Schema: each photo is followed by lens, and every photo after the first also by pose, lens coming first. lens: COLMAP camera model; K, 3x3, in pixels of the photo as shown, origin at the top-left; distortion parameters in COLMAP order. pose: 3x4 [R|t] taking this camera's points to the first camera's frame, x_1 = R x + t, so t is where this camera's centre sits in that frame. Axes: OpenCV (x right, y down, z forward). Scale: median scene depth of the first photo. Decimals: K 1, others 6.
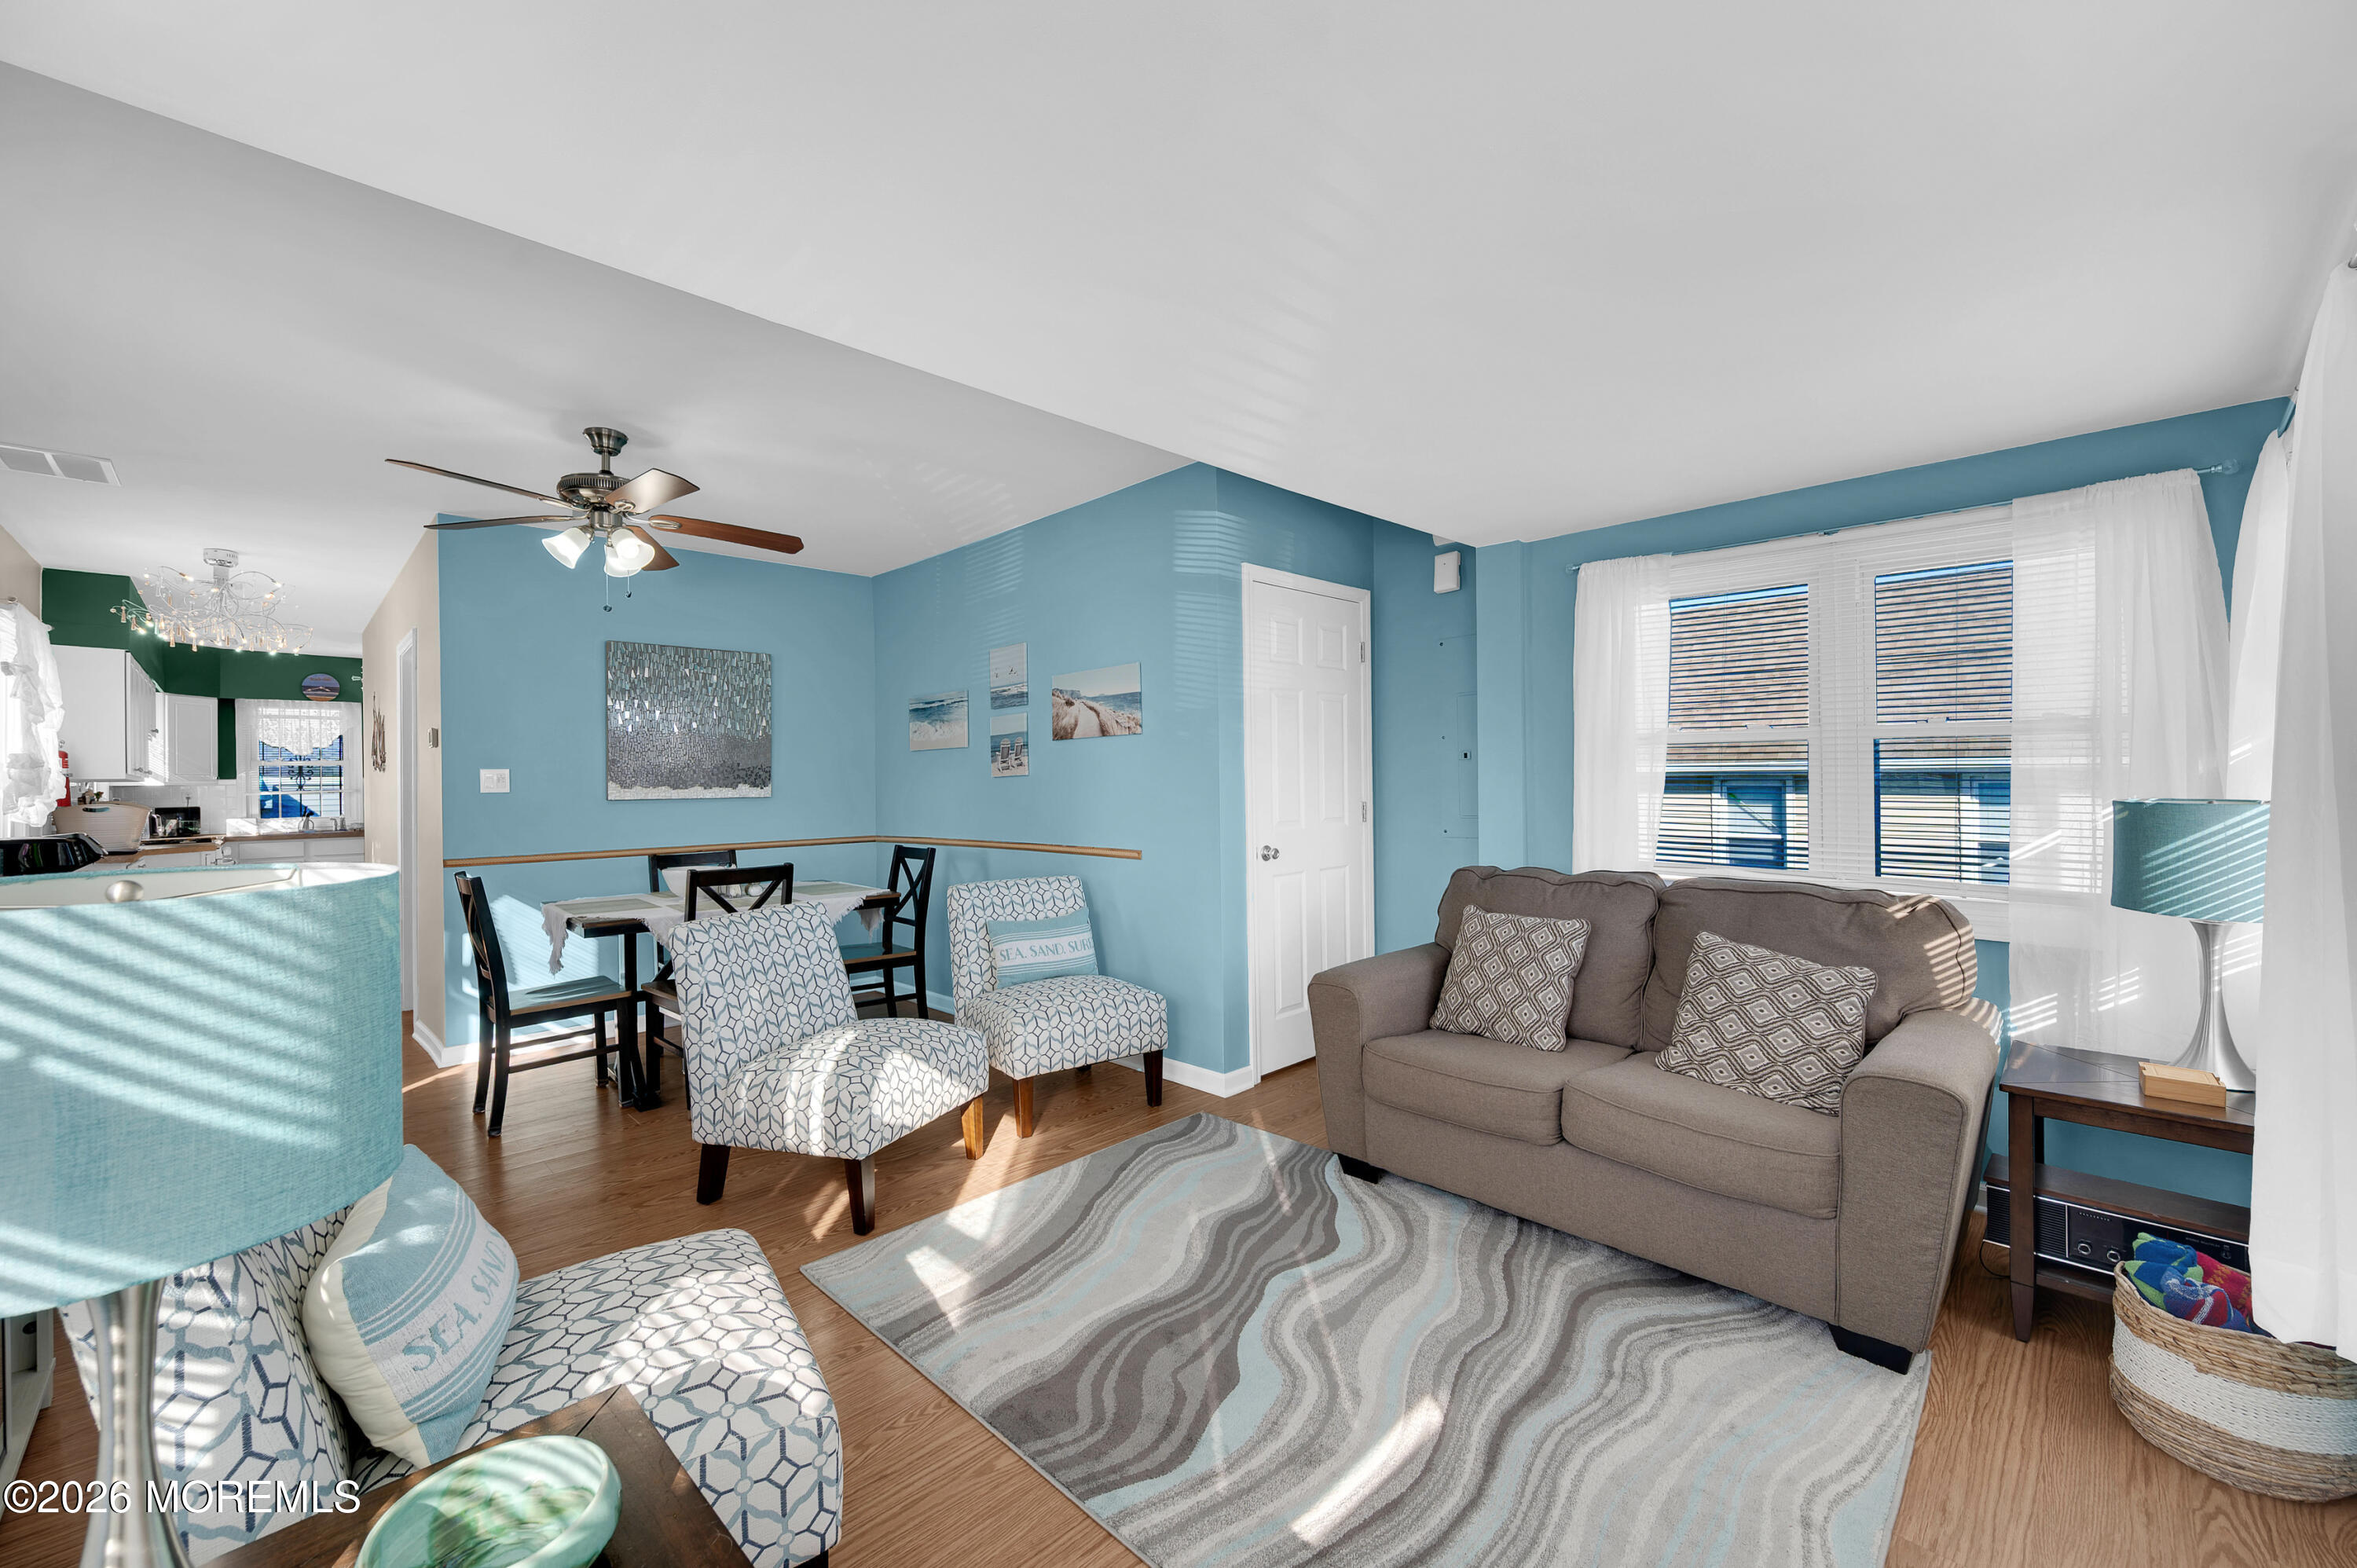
lens RADIAL K [[935.2, 0, 1187.5], [0, 935.2, 783.4], [0, 0, 1]] dist [-0.002091, -0.000069]
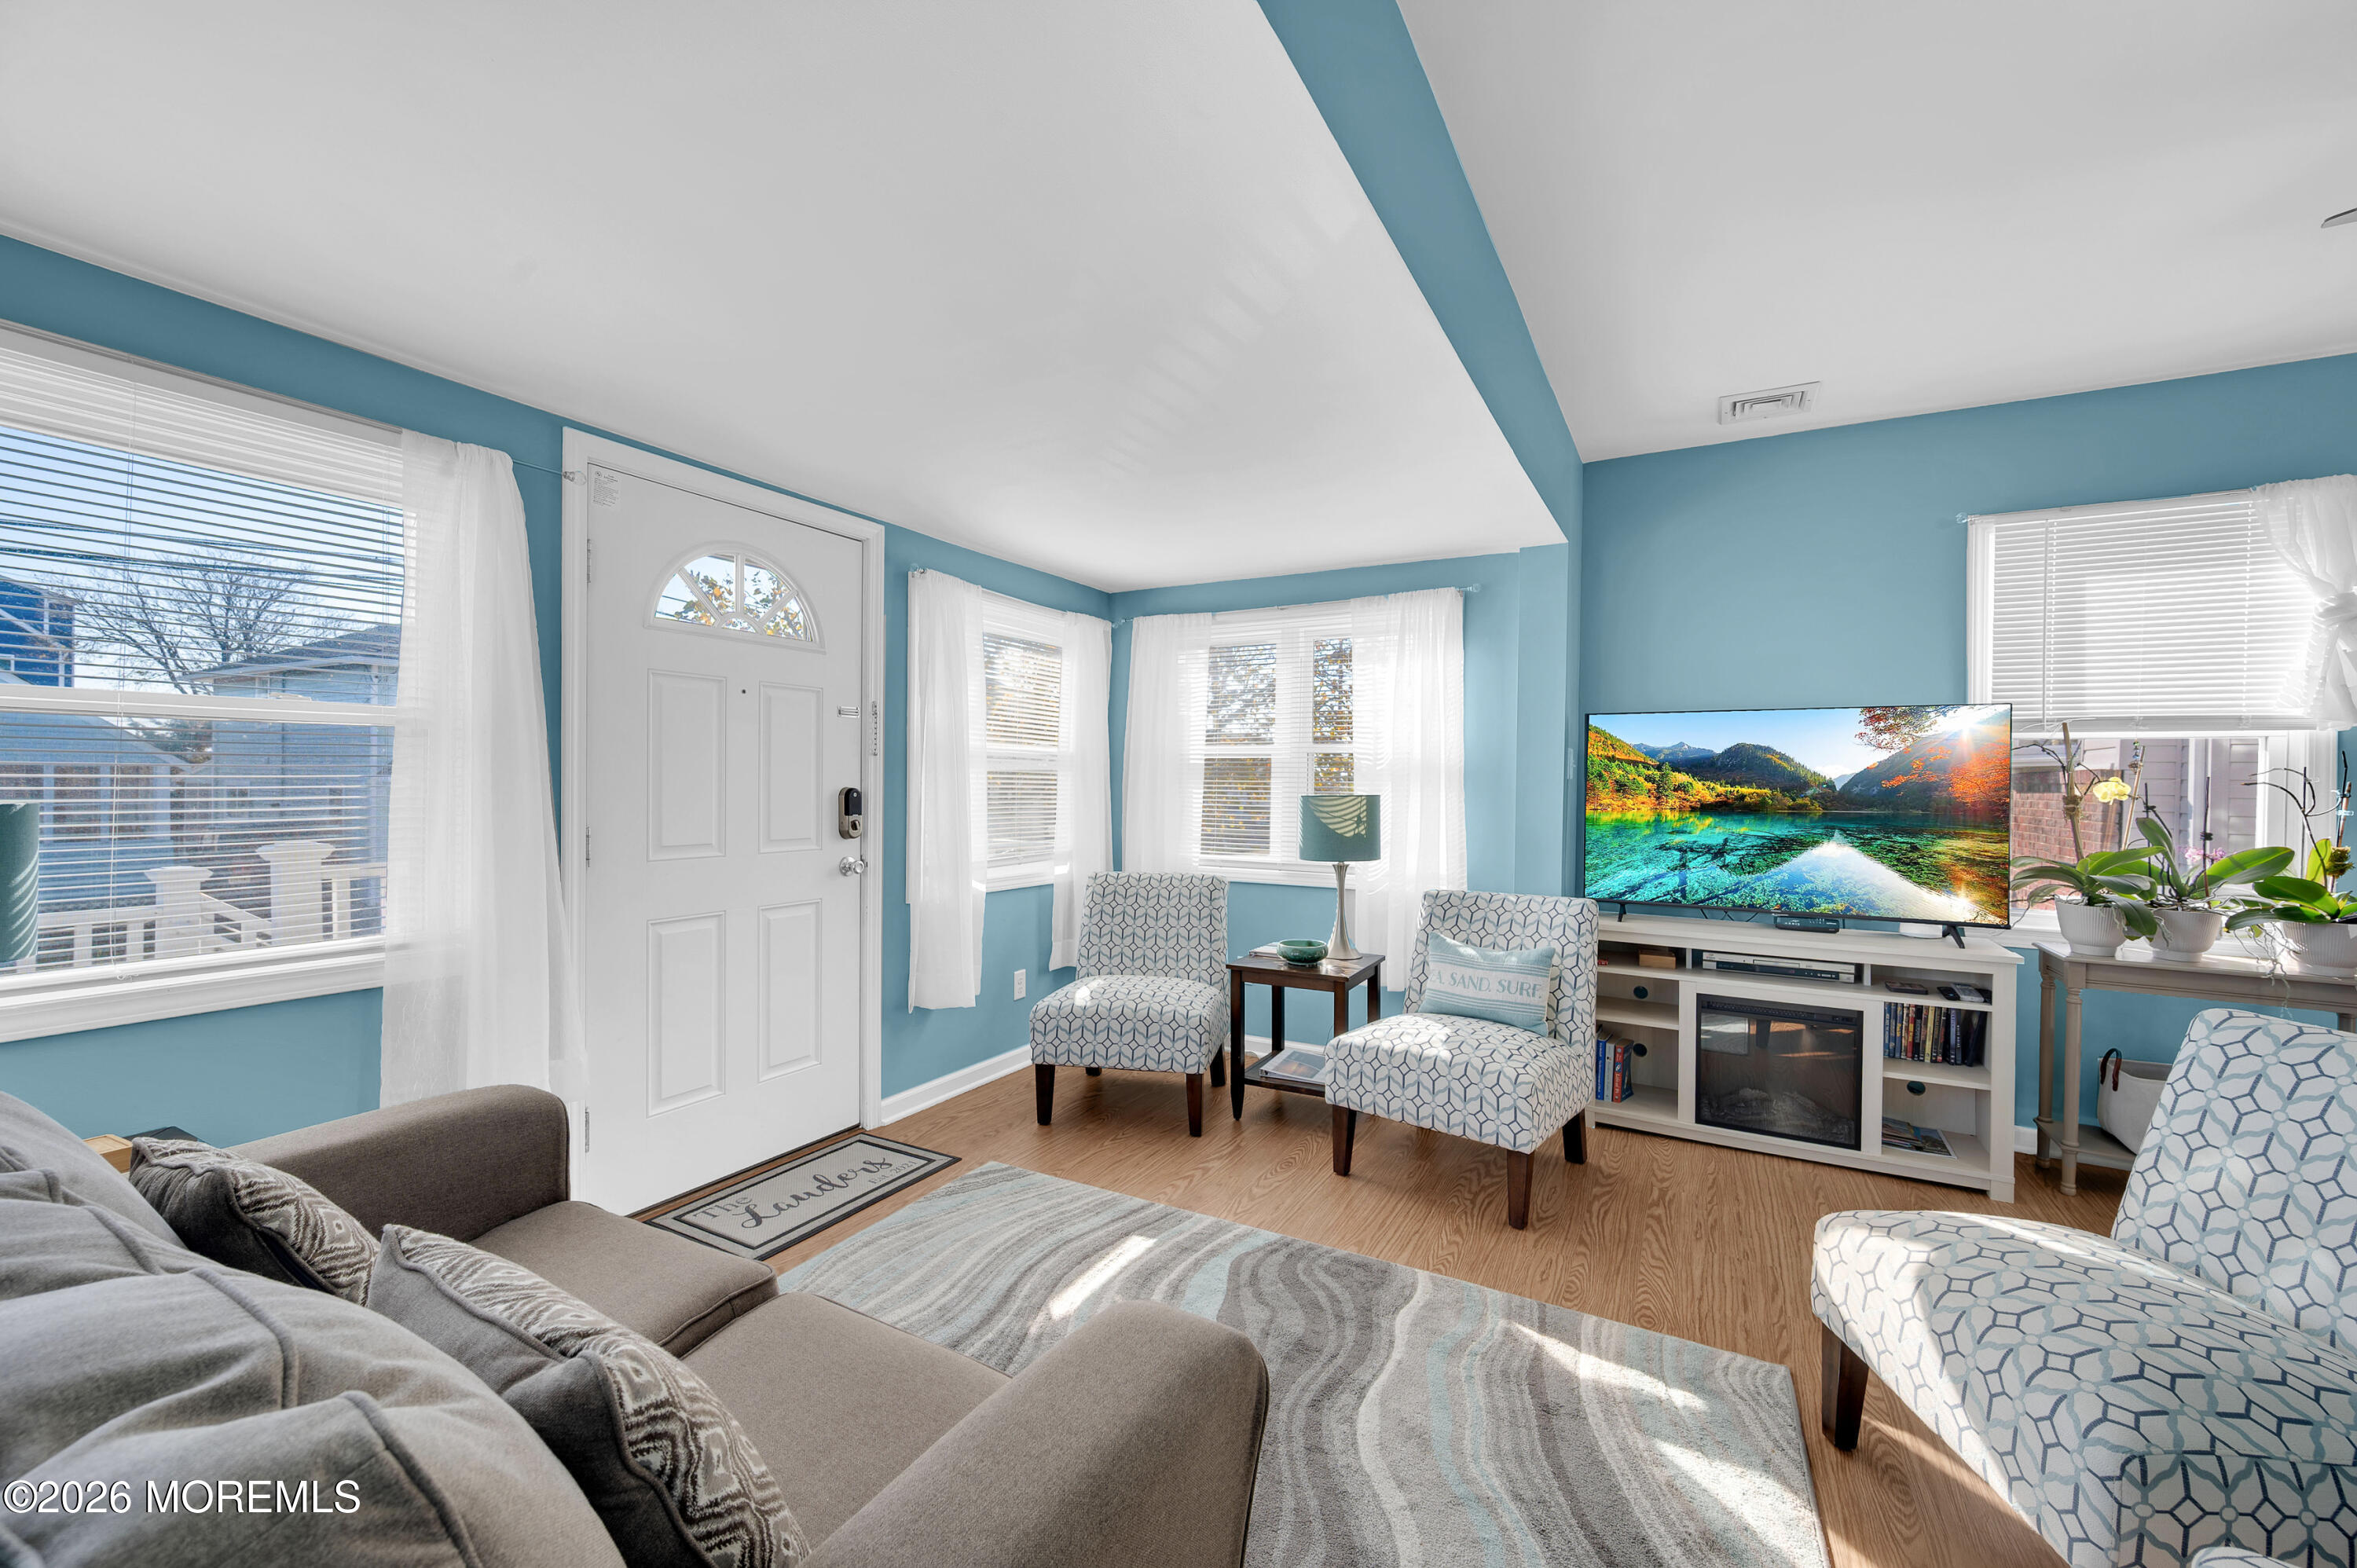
lens RADIAL K [[924.5, 0, 1174.1], [0, 924.5, 785.4], [0, 0, 1]] dist [-0.000069, 0.000643]
pose [[-0.965909, 0.004963, -0.258834, 0.147372], [0.001662, 0.999914, 0.012971, -0.000917], [0.258877, 0.012098, -0.965835, 0.781448]]
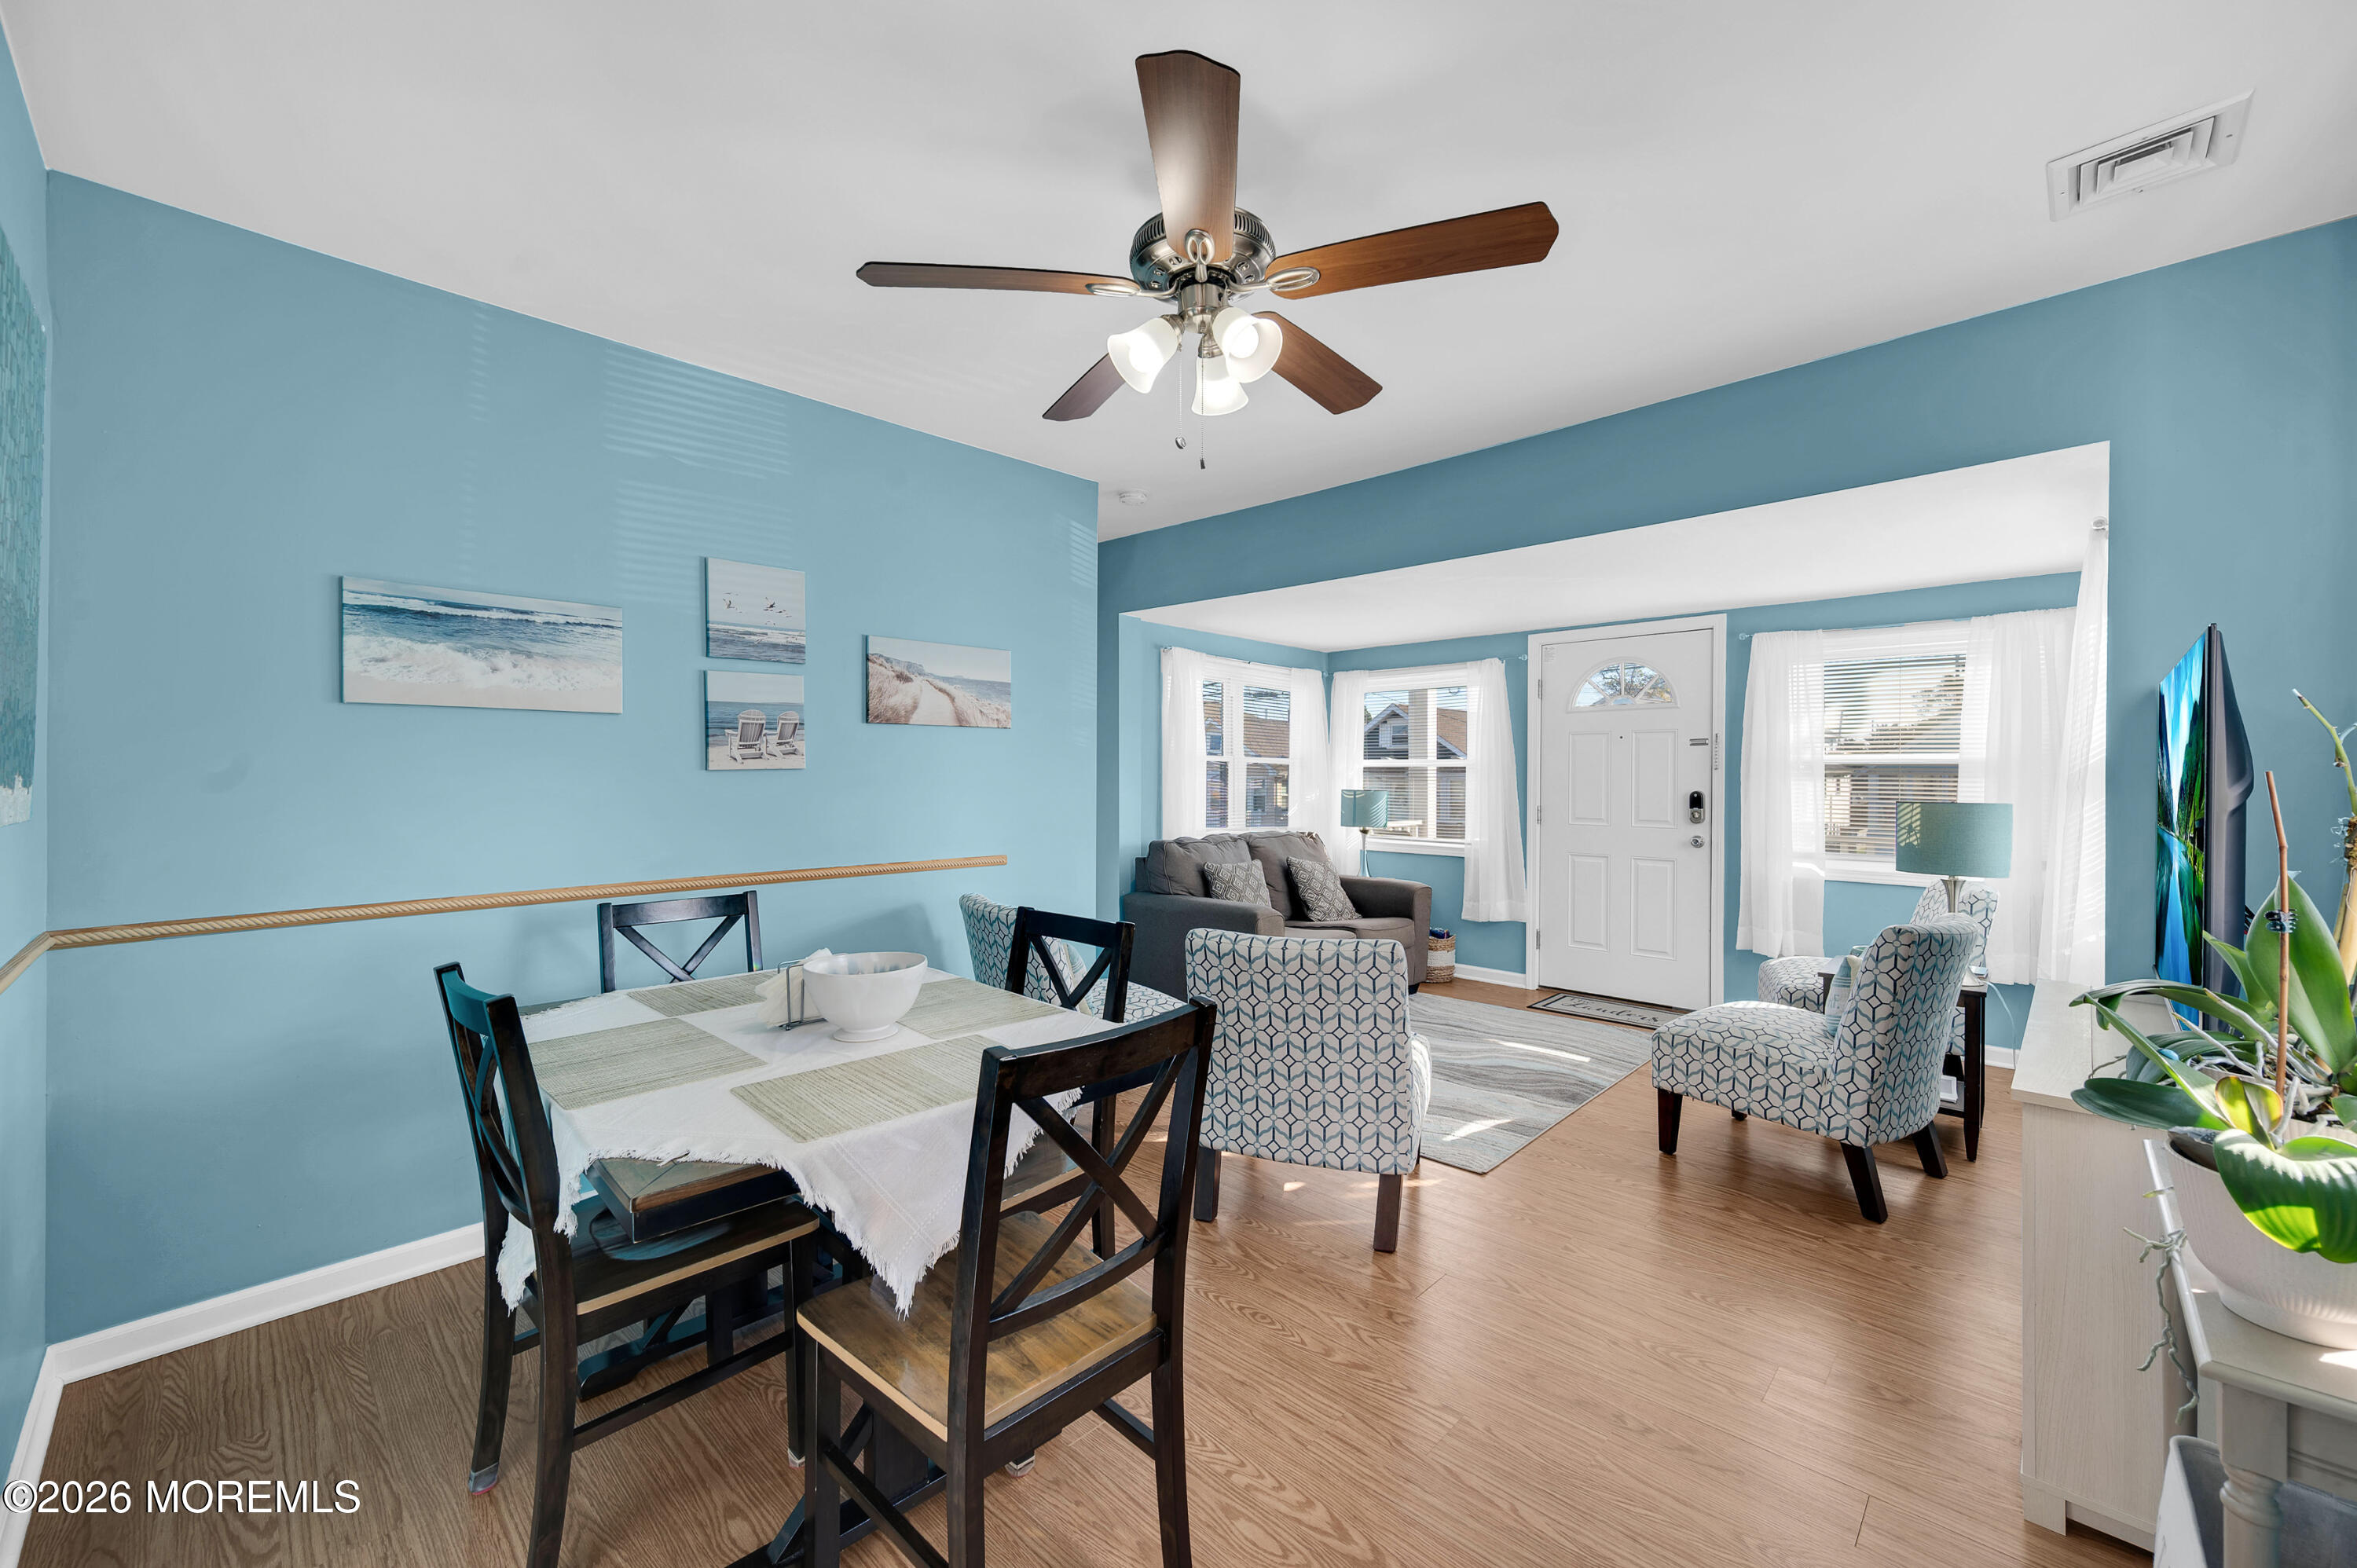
lens RADIAL K [[935.2, 0, 1187.5], [0, 935.2, 783.4], [0, 0, 1]] dist [-0.002091, -0.000069]
pose [[-0.030988, 0.002712, 0.999516, -0.784779], [0.000068, 0.999996, -0.002711, 0.003093], [-0.999520, -0.000016, -0.030988, 0.685112]]
